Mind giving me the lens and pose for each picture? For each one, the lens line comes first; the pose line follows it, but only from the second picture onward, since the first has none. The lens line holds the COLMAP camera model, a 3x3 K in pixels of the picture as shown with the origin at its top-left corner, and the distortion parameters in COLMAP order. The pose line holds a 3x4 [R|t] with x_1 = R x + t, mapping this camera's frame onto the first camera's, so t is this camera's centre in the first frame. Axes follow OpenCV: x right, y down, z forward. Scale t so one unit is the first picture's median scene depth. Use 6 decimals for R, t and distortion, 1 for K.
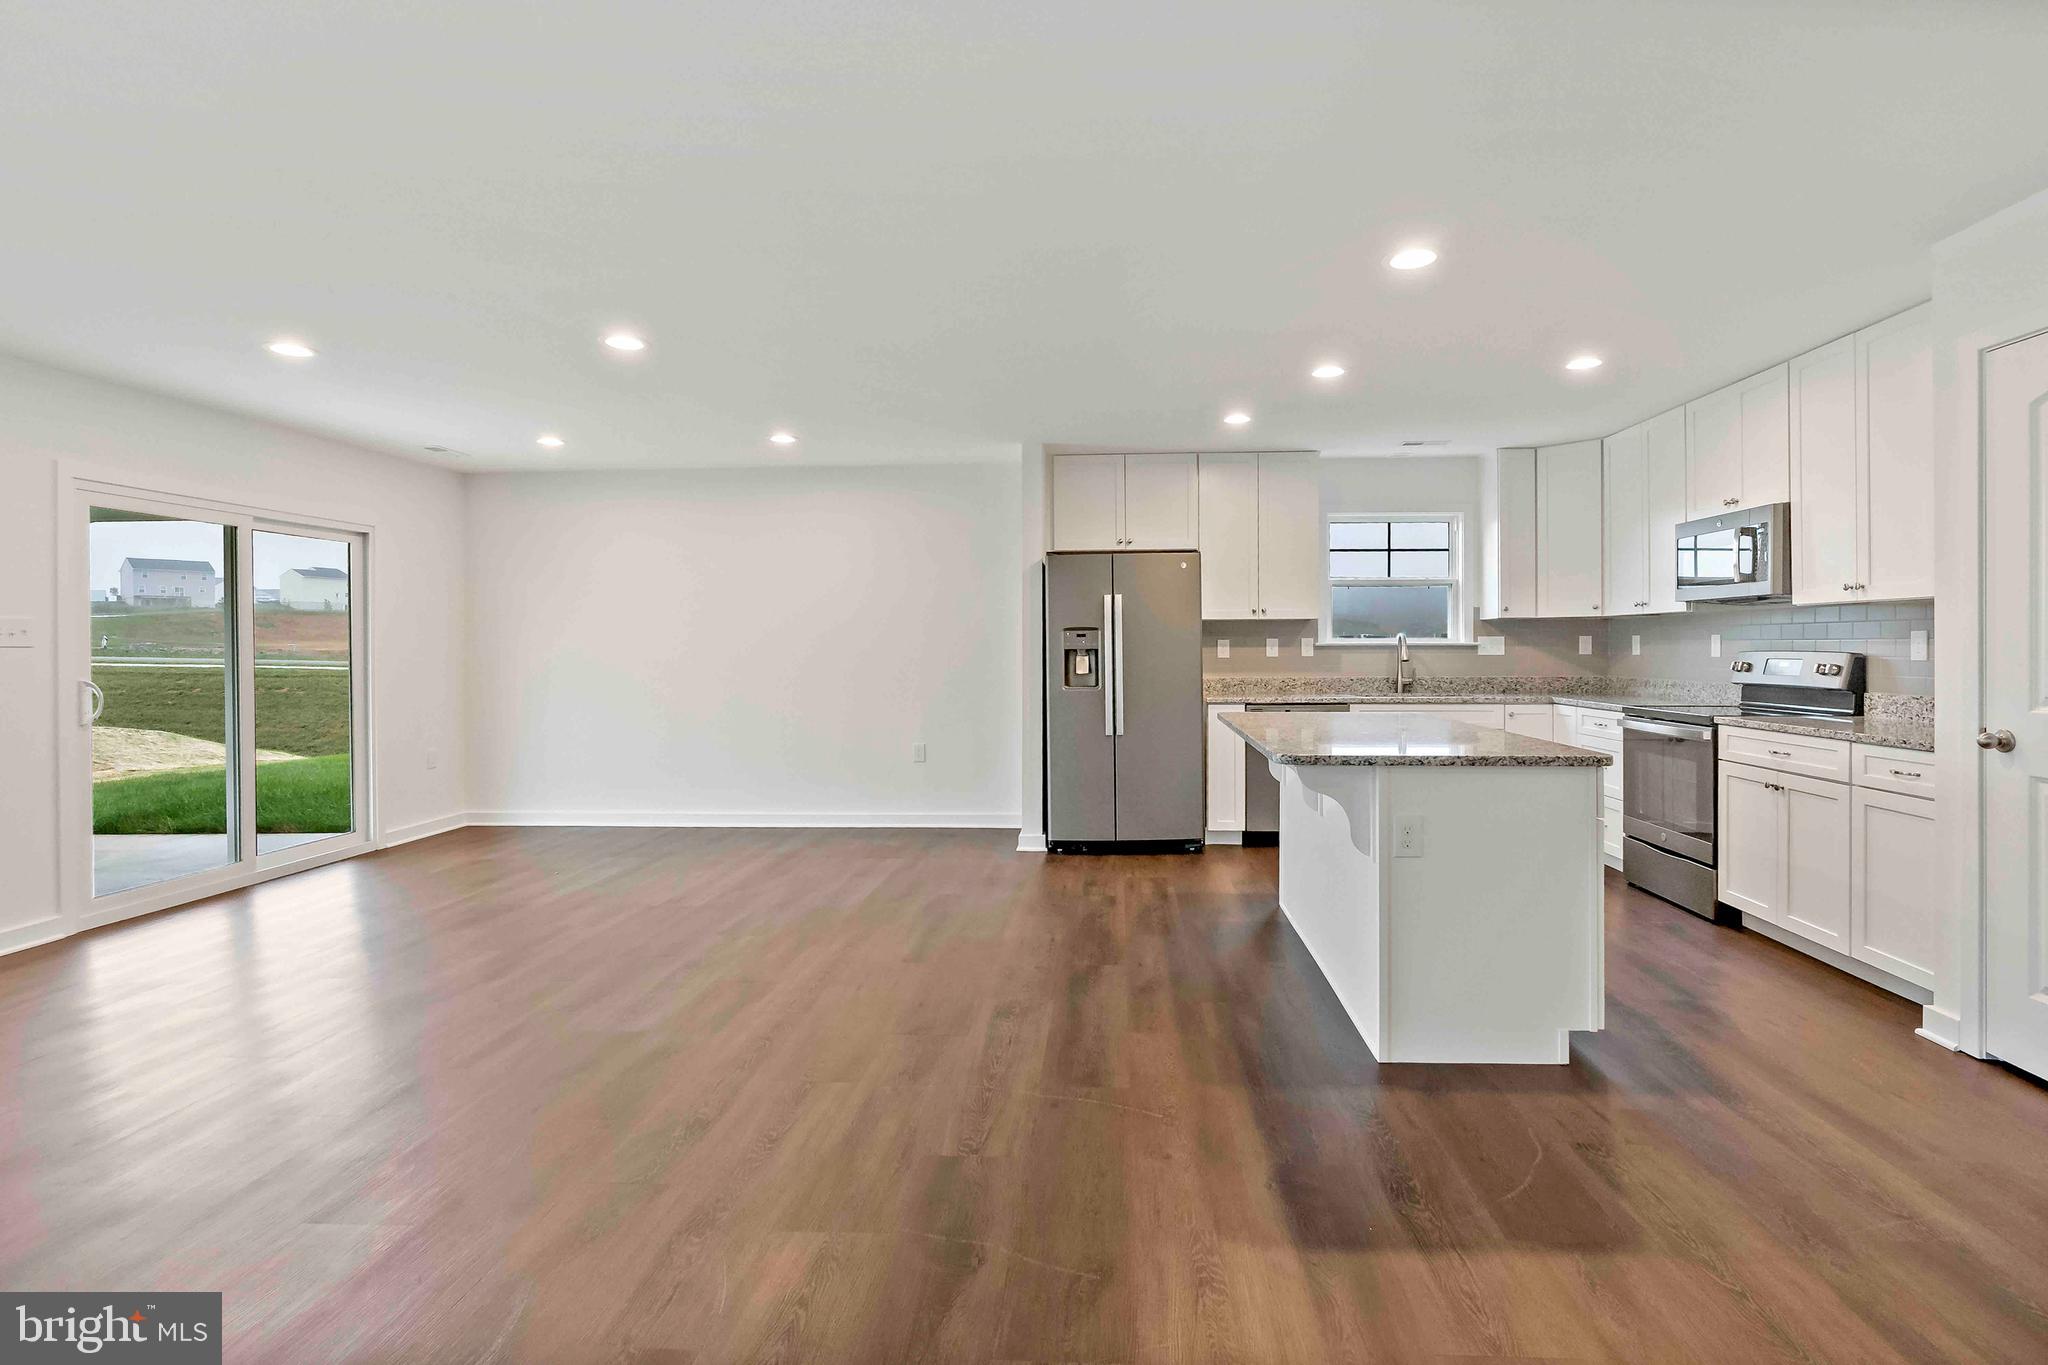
lens RADIAL K [[1078.3, 0, 1004.3], [0, 1078.3, 649.2], [0, 0, 1]] dist [-0.002073, -0.000074]
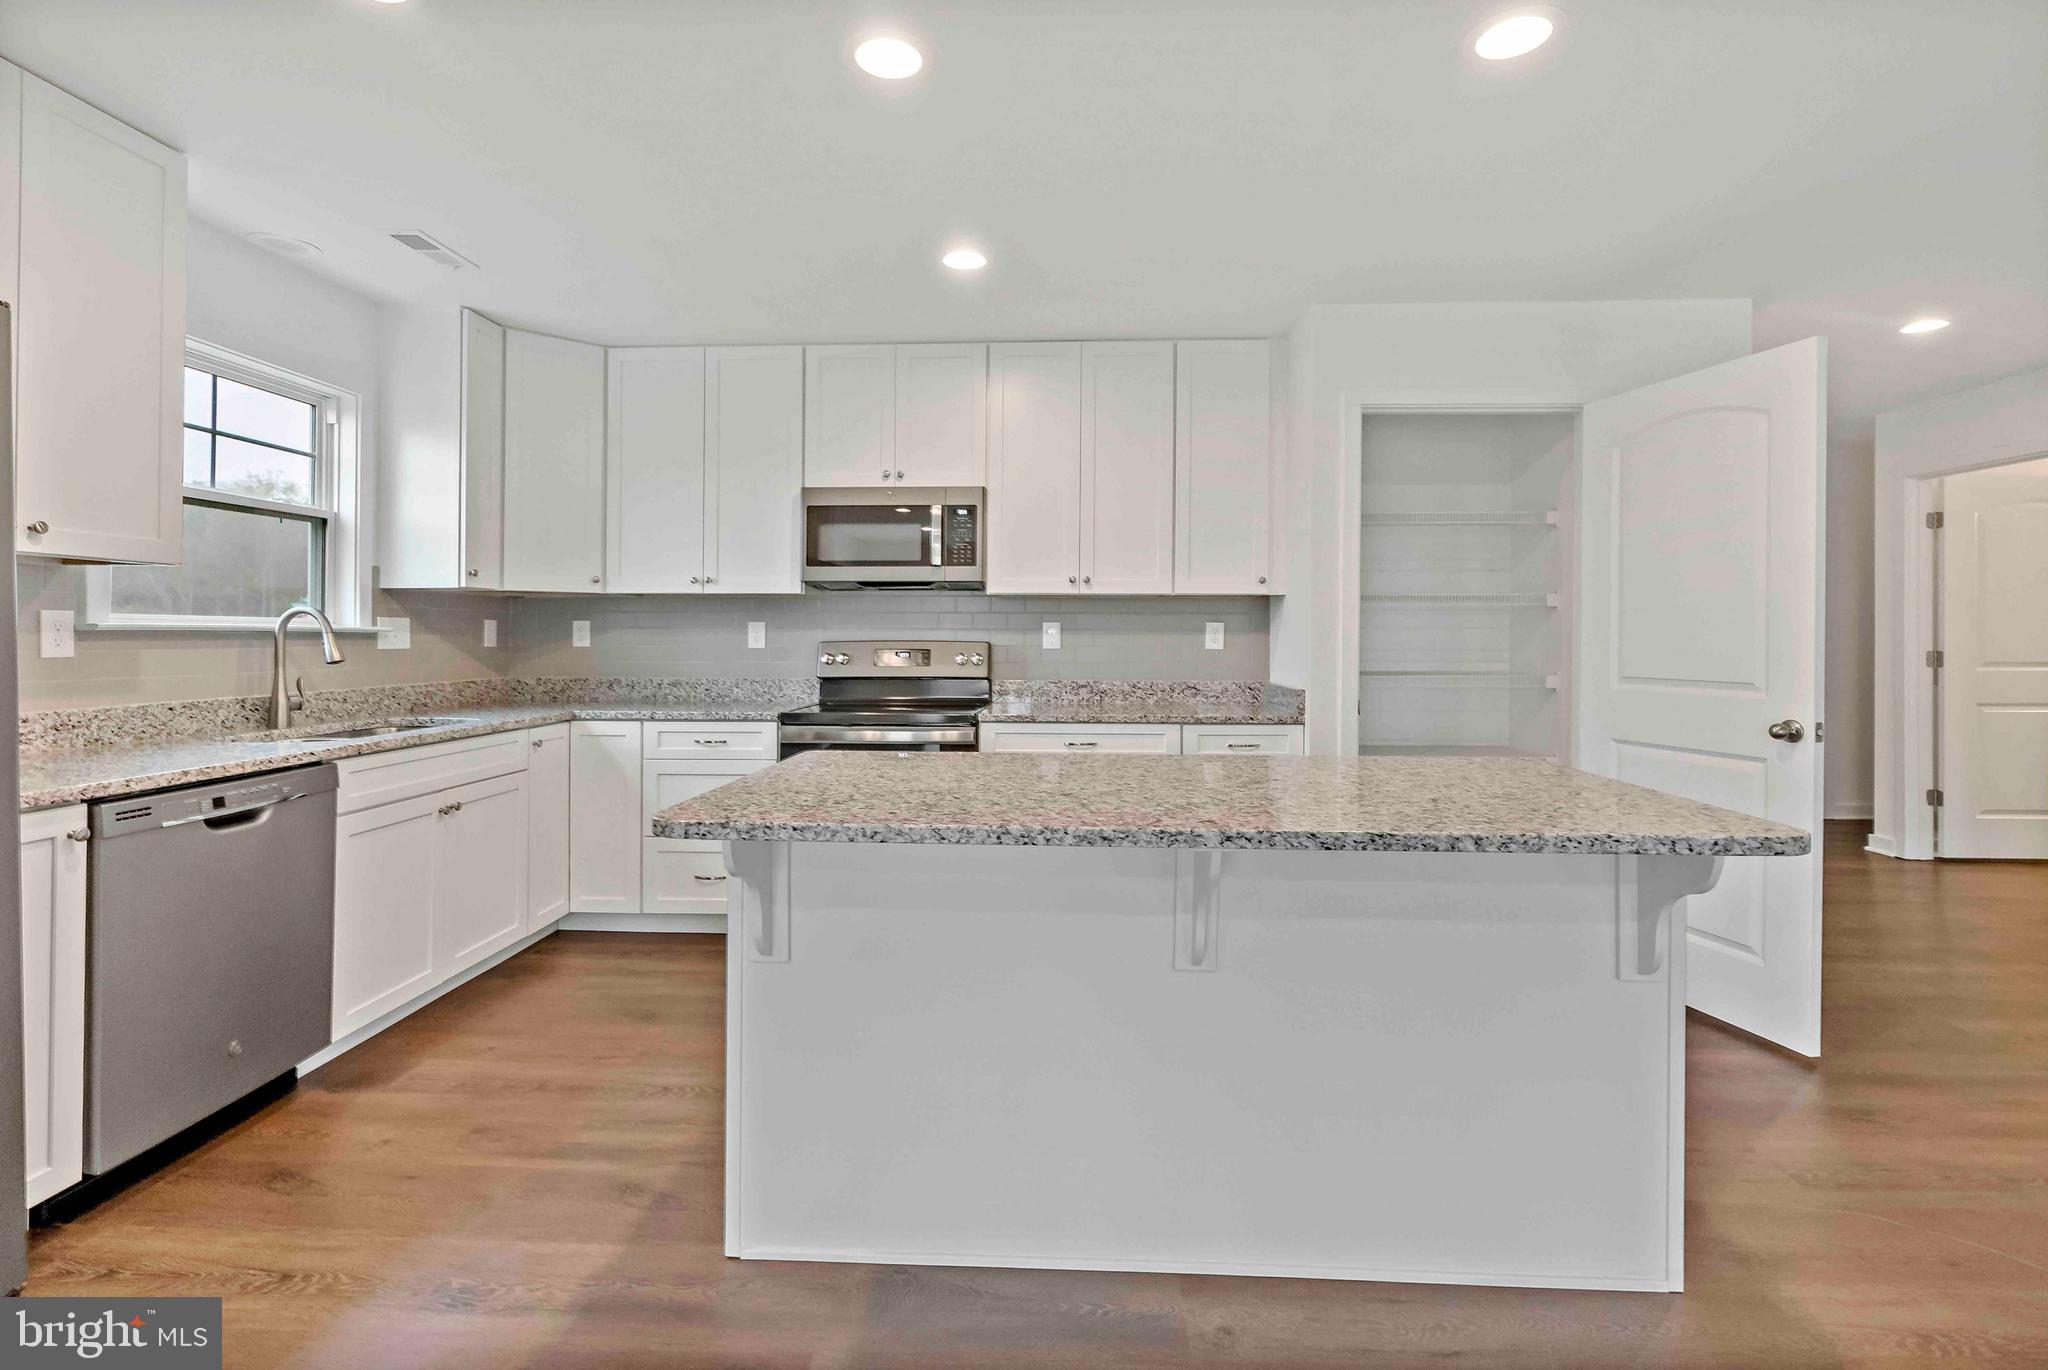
lens RADIAL K [[937.2, 0, 1051.2], [0, 937.2, 636.8], [0, 0, 1]] dist [-0.013380, 0.000690]
pose [[-0.072514, 0.003162, 0.997362, -0.090156], [0.000783, 0.999995, -0.003113, 0.000679], [-0.997367, 0.000555, -0.072516, 0.753169]]
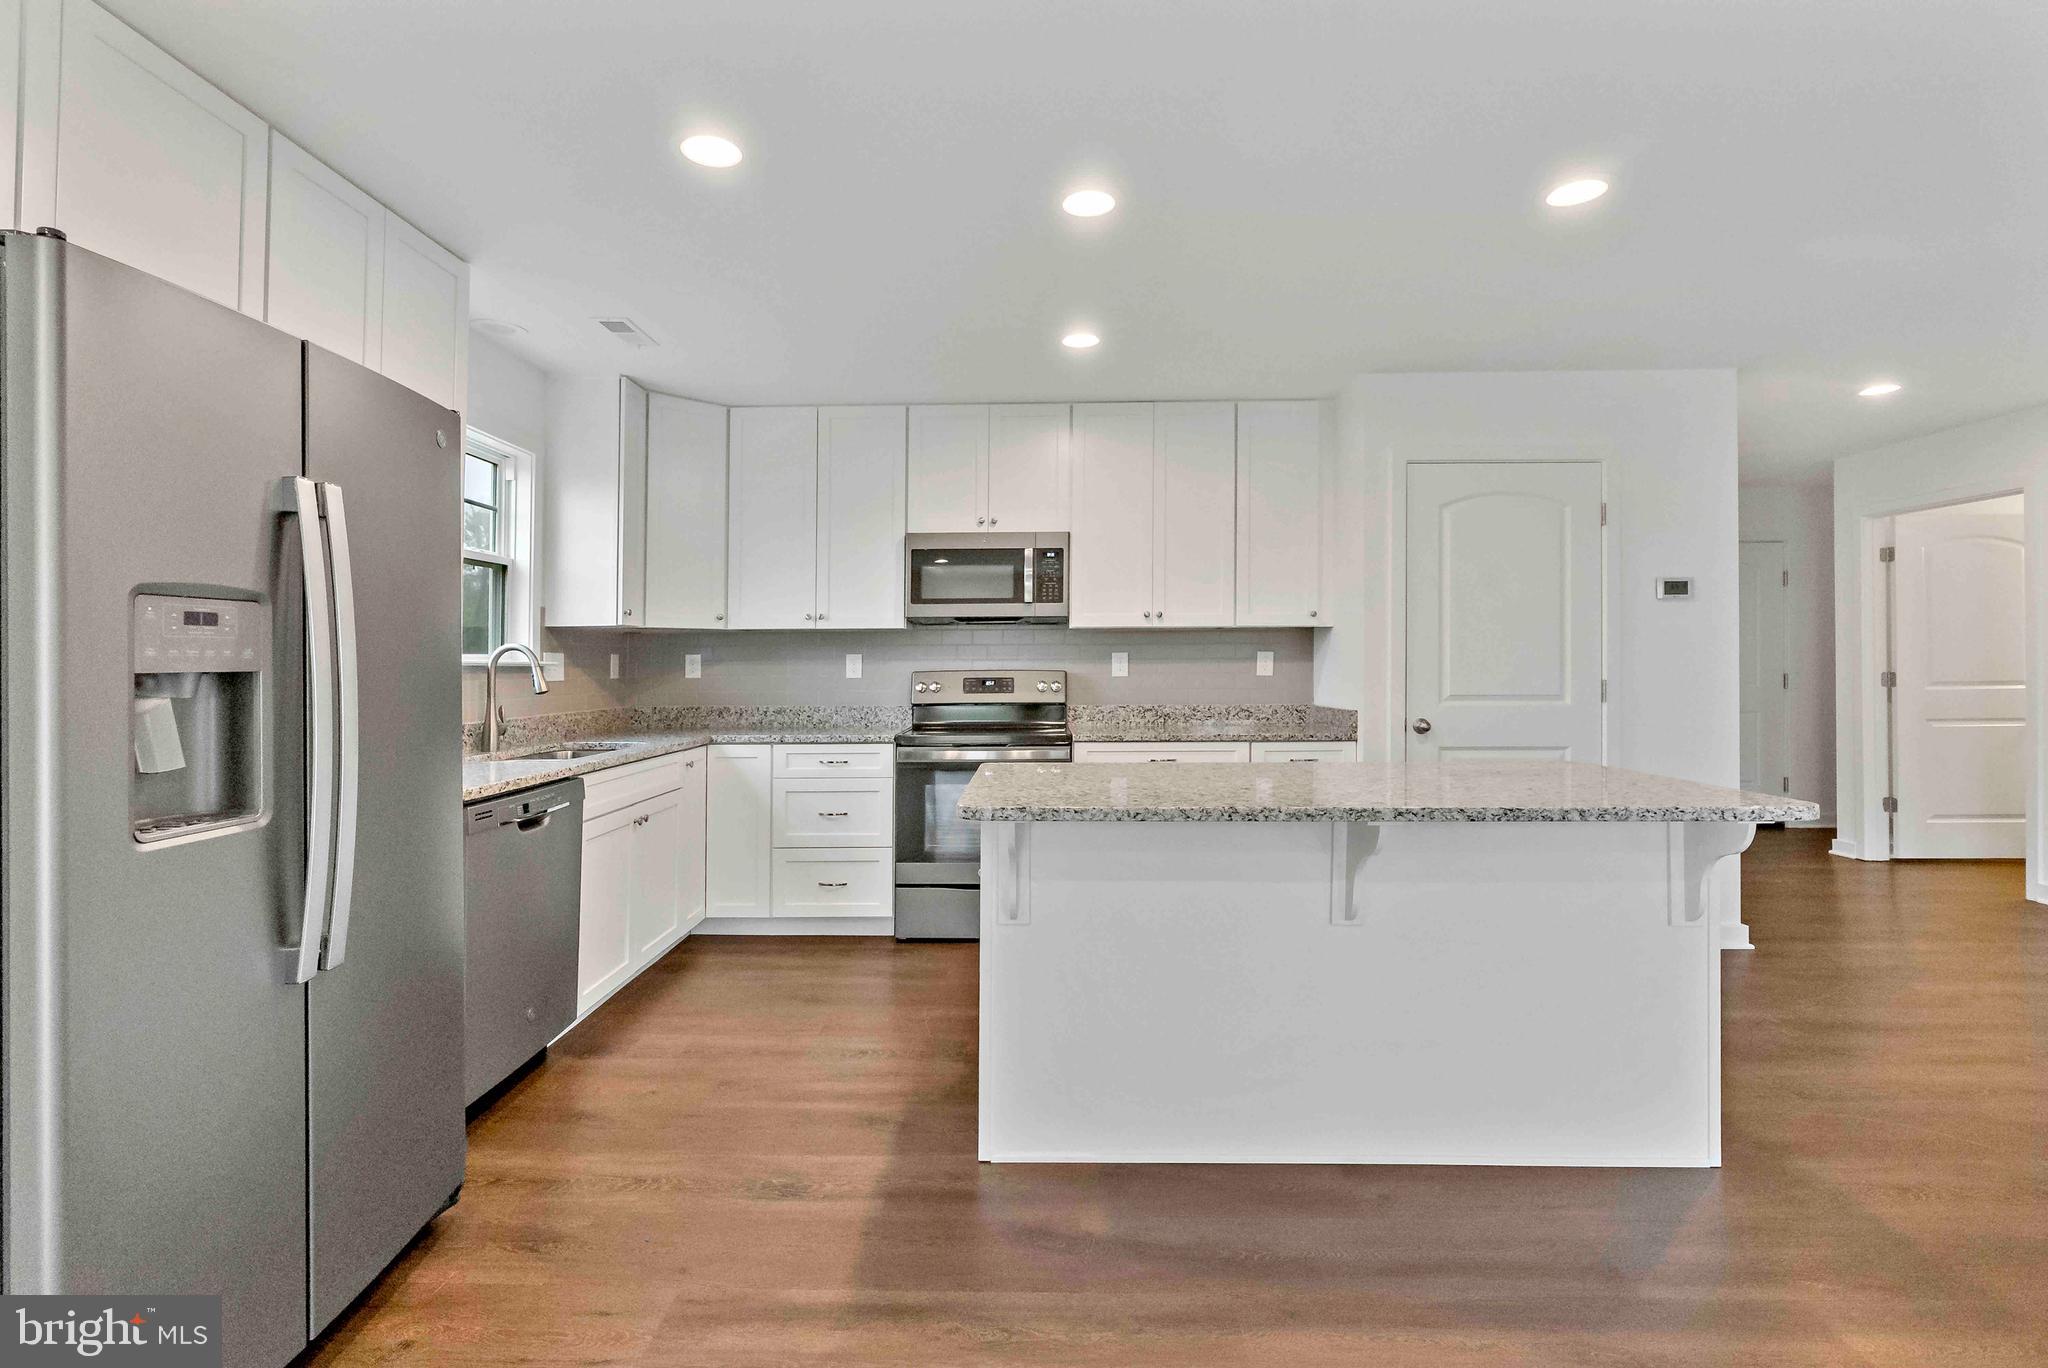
lens RADIAL K [[954.0, 0, 1039.6], [0, 954.0, 661.5], [0, 0, 1]] dist [-0.015879, 0.000480]
pose [[-0.105933, 0.008887, 0.994334, -0.169071], [0.008835, 0.999929, -0.007996, 0.000704], [-0.994334, 0.007938, -0.106004, 0.850793]]
